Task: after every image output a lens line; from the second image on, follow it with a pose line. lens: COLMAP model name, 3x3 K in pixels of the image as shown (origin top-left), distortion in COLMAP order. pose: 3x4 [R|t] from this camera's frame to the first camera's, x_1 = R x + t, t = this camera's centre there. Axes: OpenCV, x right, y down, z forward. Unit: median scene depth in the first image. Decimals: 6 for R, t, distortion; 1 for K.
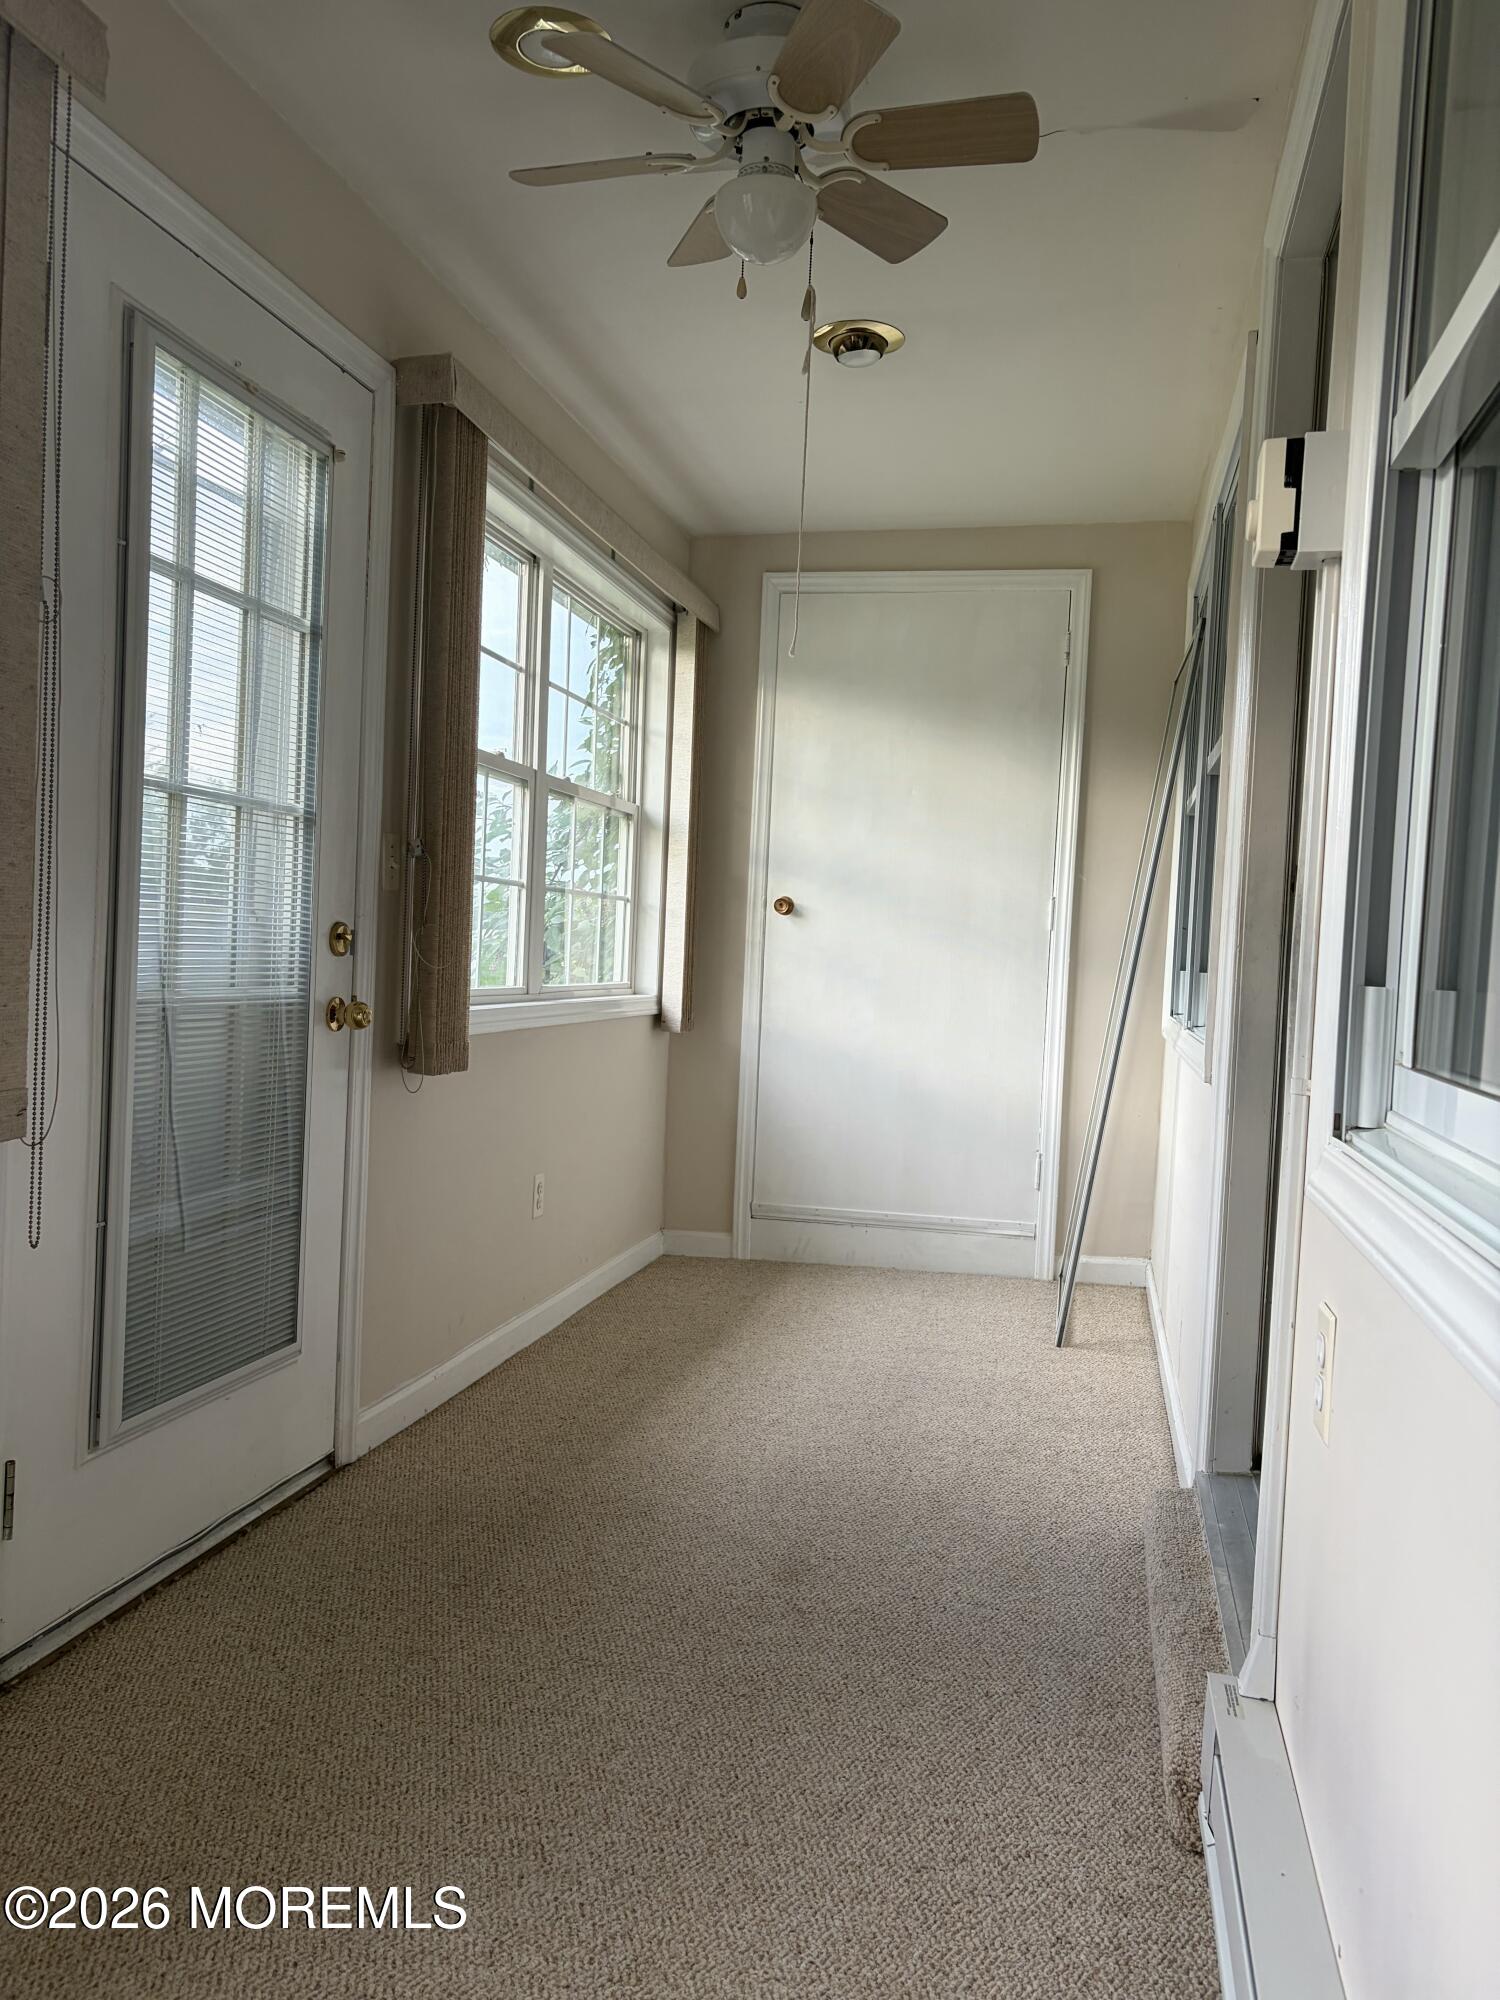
lens RADIAL K [[1519.1, 0, 751.9], [0, 1519.1, 1009.3], [0, 0, 1]] dist [0.003352, 0.001455]
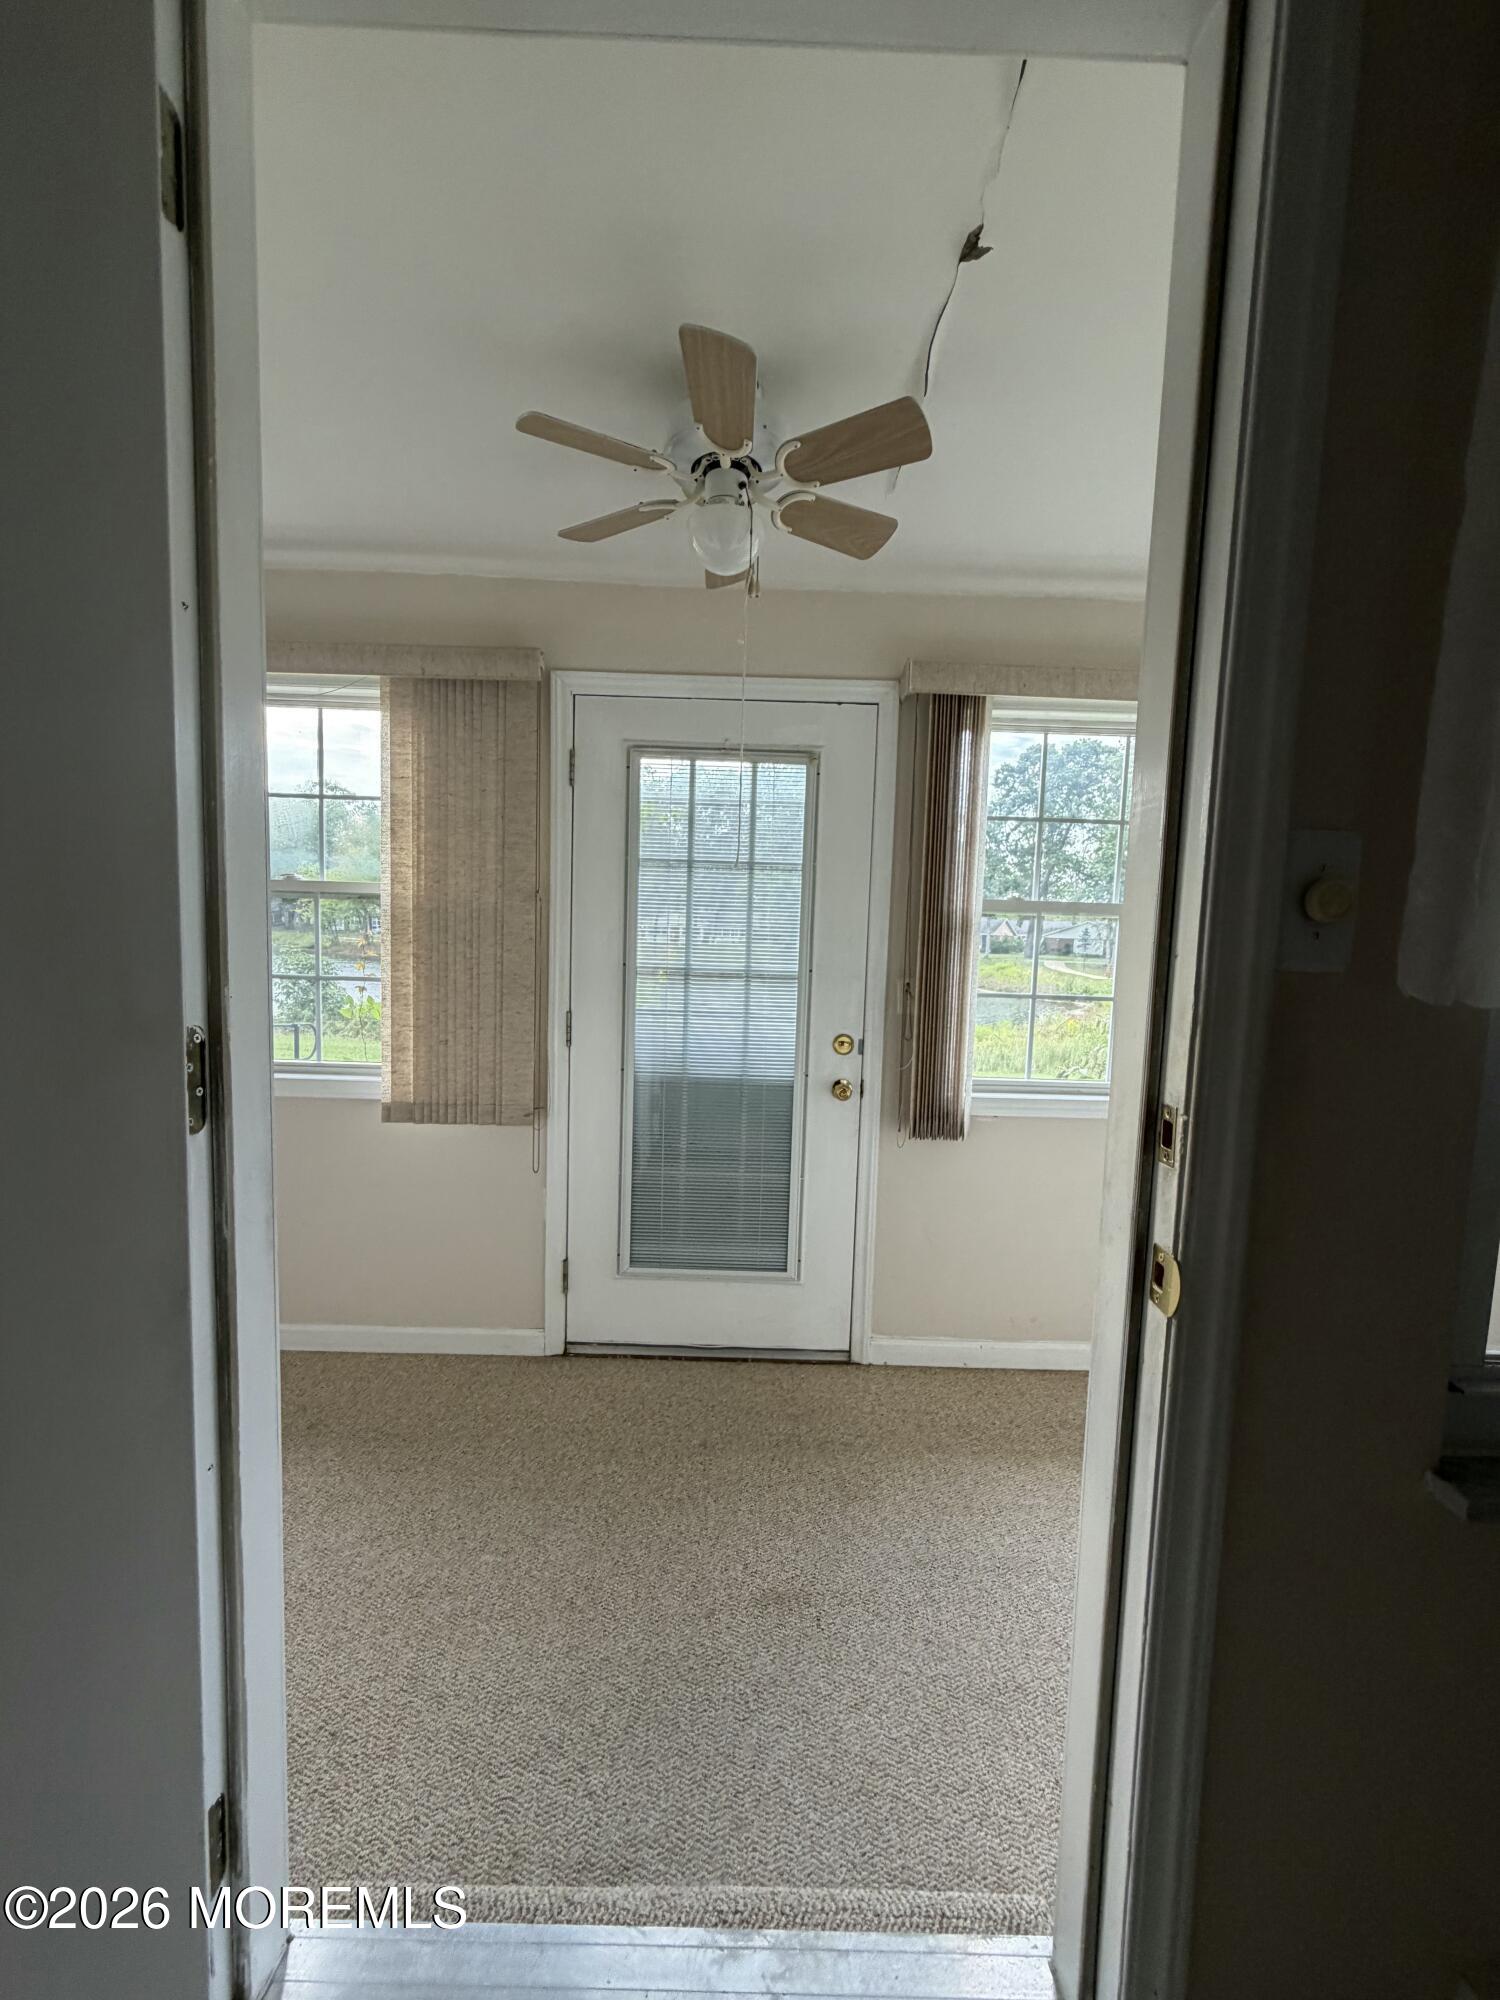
lens RADIAL K [[801.3, 0, 747.7], [0, 801.3, 998.7], [0, 0, 1]] dist [0.000492, 0.000105]
pose [[0.230801, 0.048357, -0.971799, 0.562420], [-0.055938, 0.997772, 0.036364, -0.124738], [0.971392, 0.045968, 0.232991, 0.712101]]
